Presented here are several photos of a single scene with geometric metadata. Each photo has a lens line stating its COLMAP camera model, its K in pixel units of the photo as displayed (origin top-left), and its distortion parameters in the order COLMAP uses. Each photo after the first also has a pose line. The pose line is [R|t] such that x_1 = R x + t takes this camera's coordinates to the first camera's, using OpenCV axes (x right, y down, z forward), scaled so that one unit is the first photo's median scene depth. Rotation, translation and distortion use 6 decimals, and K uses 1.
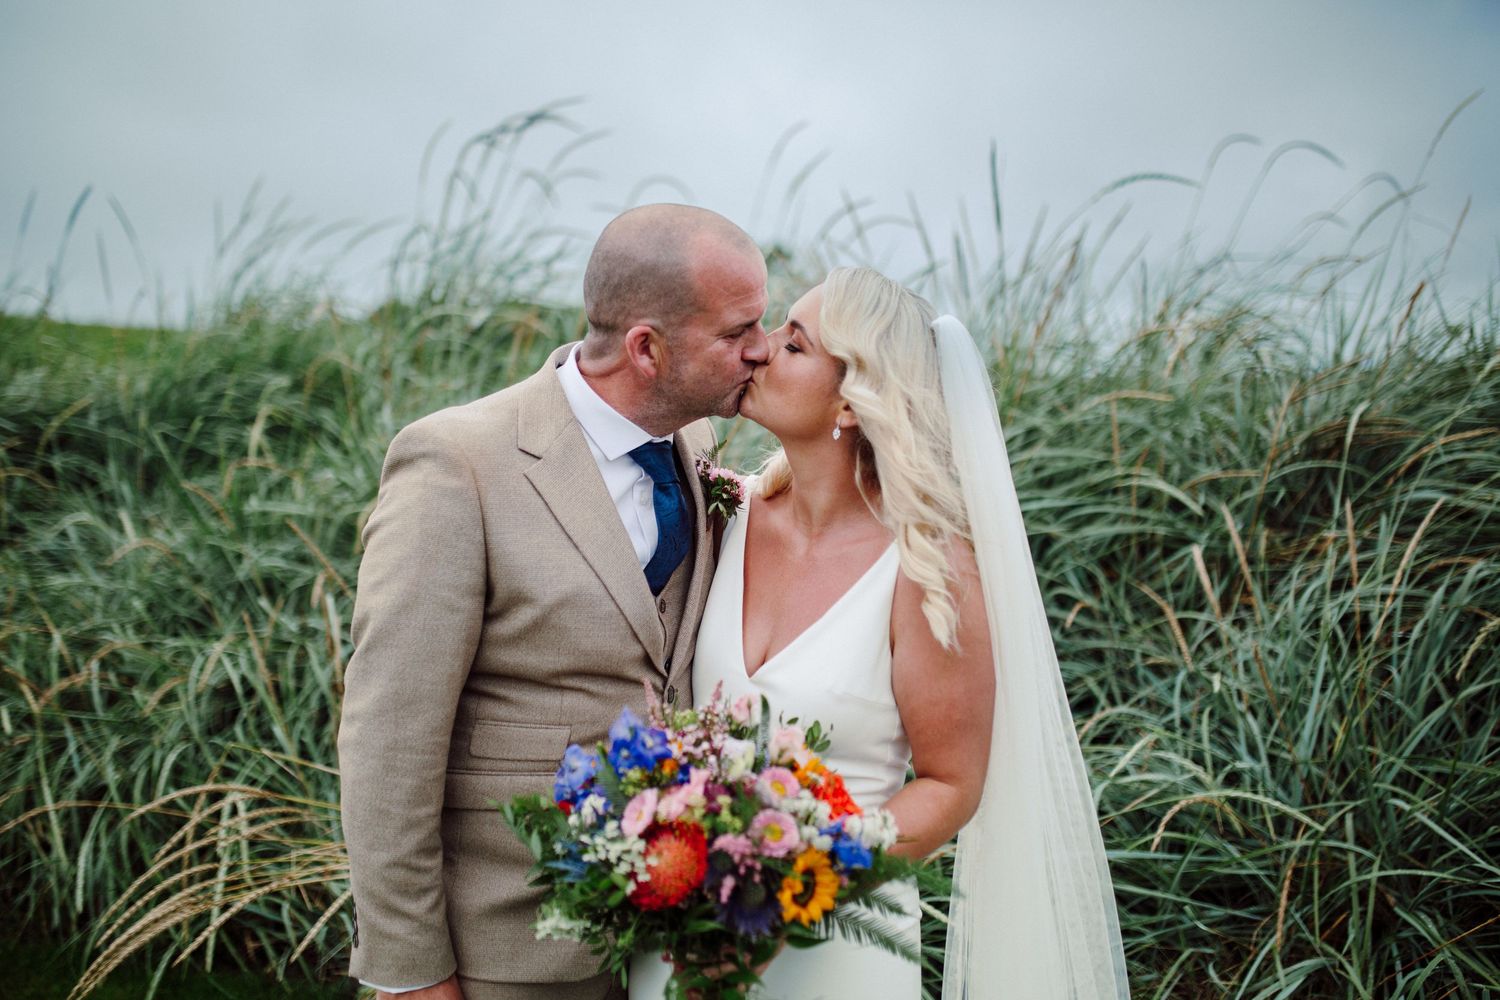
lens RADIAL K [[1441.1, 0, 718.9], [0, 1441.1, 479.7], [0, 0, 1]] dist [-0.032099, 0.042596]
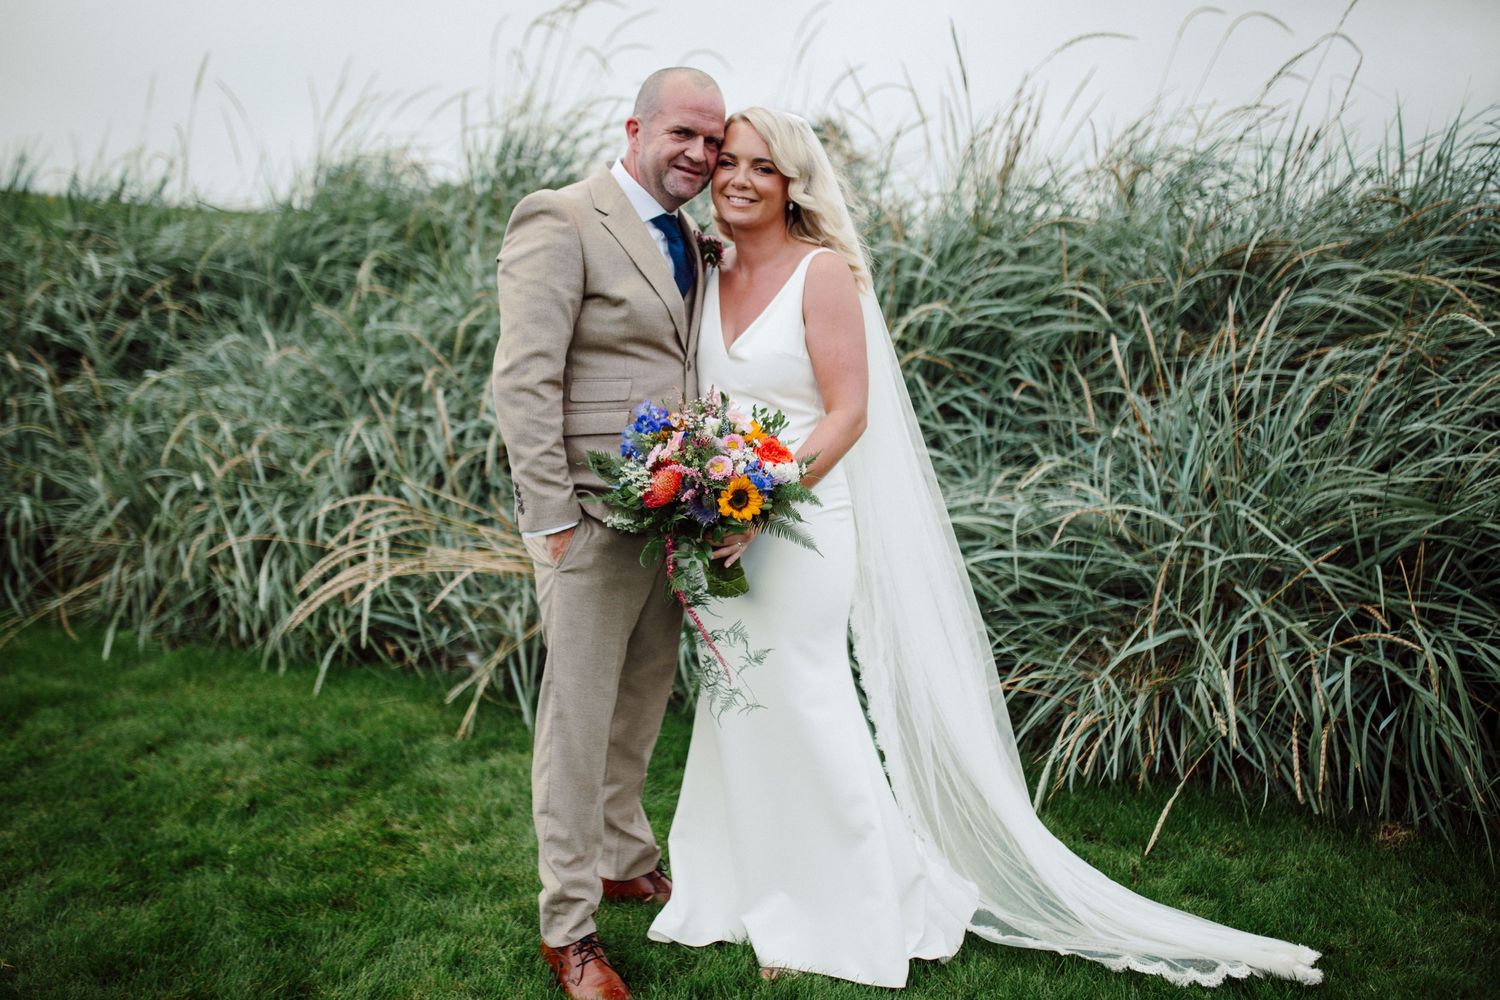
lens RADIAL K [[1441.1, 0, 718.9], [0, 1441.1, 479.7], [0, 0, 1]] dist [-0.032099, 0.042596]
pose [[0.999245, -0.003872, -0.038667, 0.024886], [0.007041, 0.996595, 0.082156, 0.059627], [0.038217, -0.082366, 0.995869, -0.273922]]
